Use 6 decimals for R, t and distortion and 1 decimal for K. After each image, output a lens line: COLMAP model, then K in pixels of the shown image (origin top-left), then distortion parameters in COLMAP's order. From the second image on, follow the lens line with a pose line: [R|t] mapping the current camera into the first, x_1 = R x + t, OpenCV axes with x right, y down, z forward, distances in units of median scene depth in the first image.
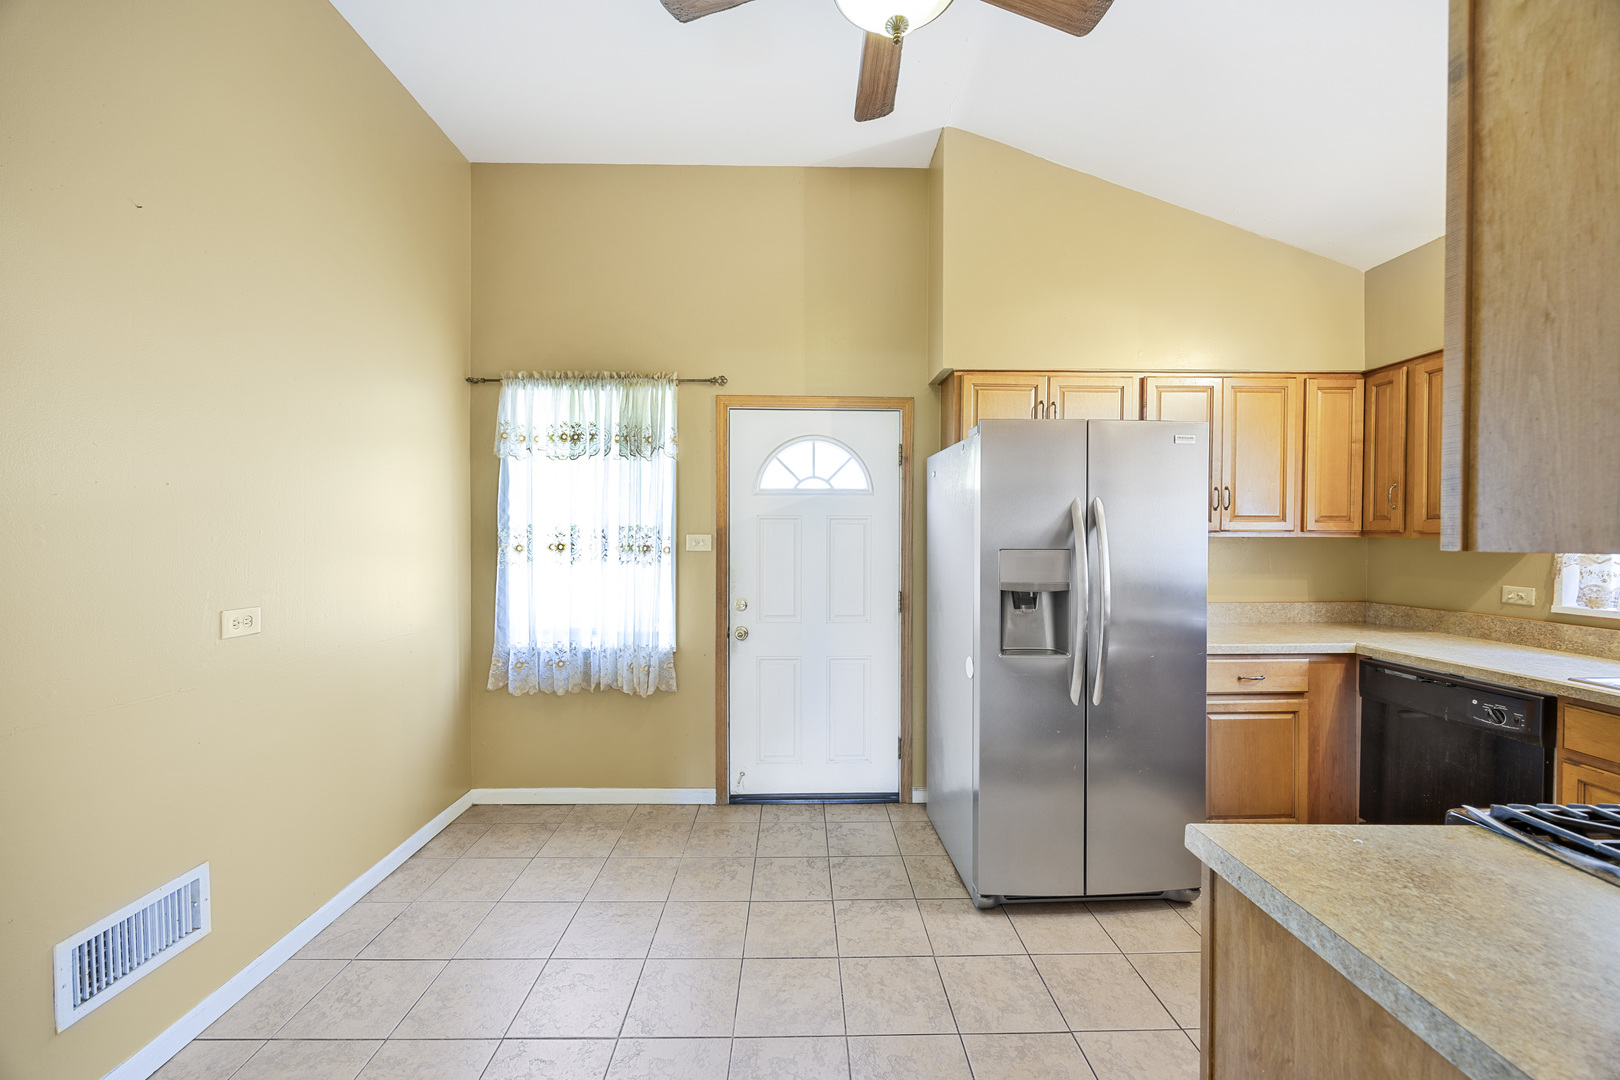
lens RADIAL K [[621.6, 0, 810.0], [0, 621.6, 540.0], [0, 0, 1]] dist [0.002249, 0.000114]
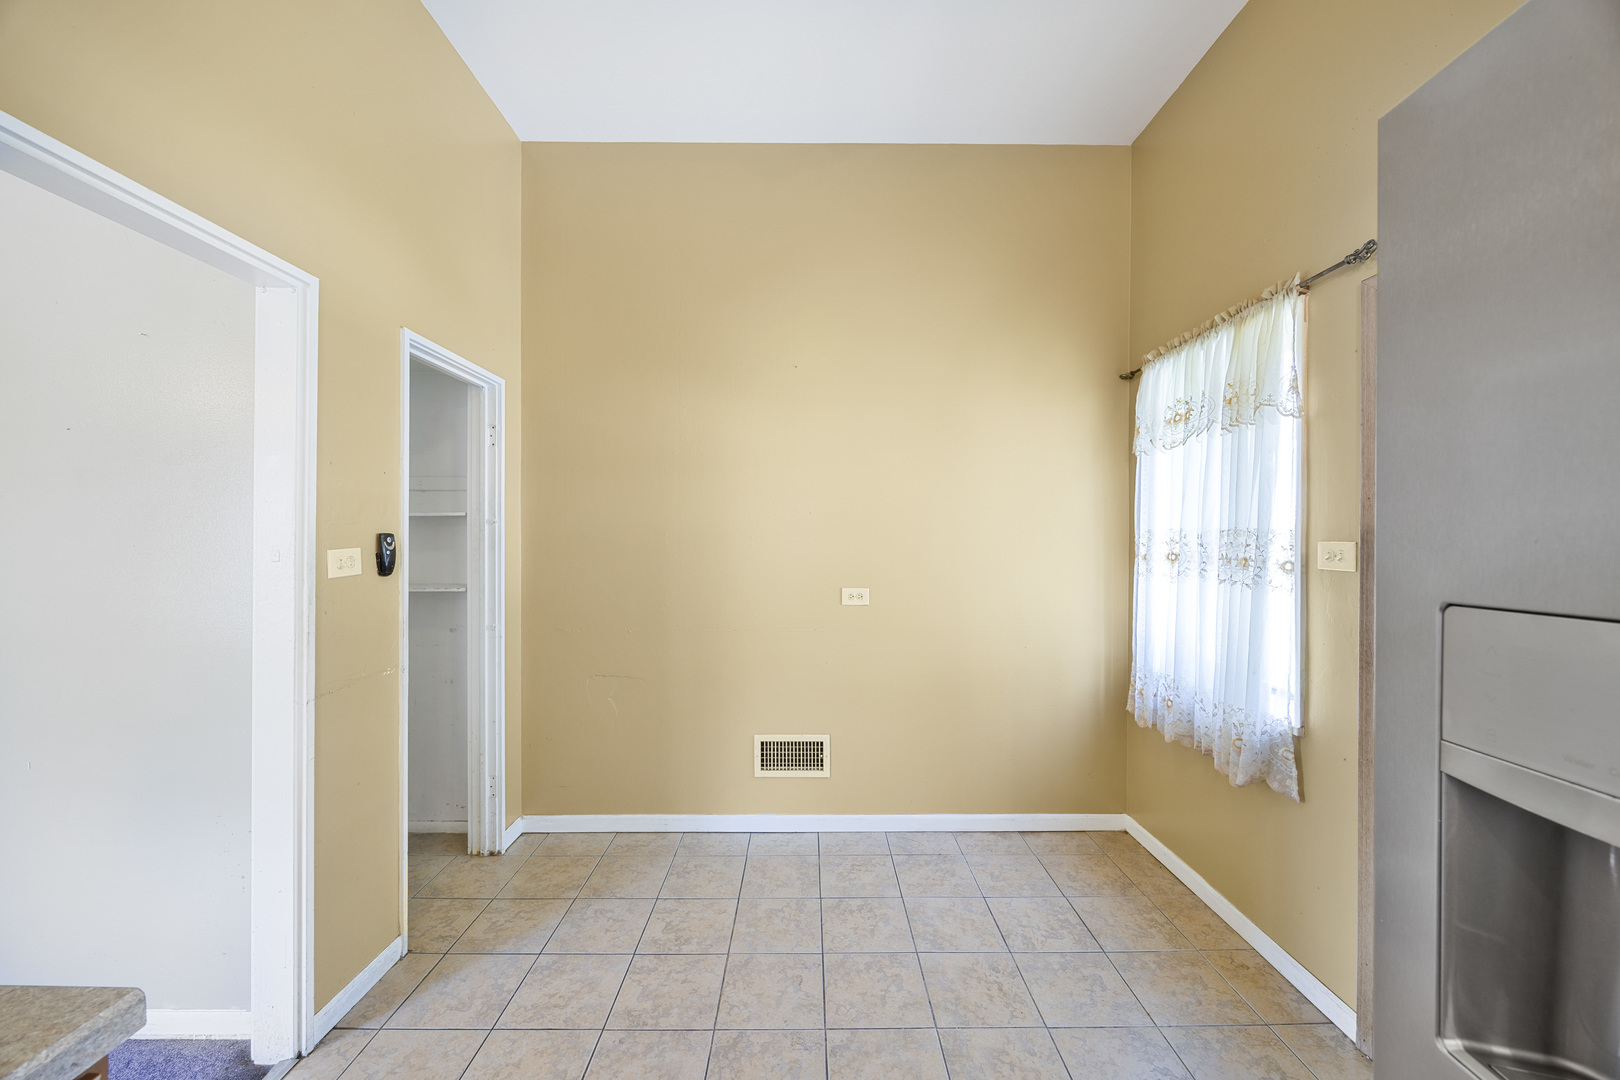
lens RADIAL K [[621.6, 0, 810.0], [0, 621.6, 540.0], [0, 0, 1]] dist [0.002249, 0.000114]
pose [[-0.020608, 0.000399, -0.999788, 0.410242], [-0.008226, 0.999966, 0.000569, -0.007207], [0.999754, 0.008236, -0.020604, 0.557082]]
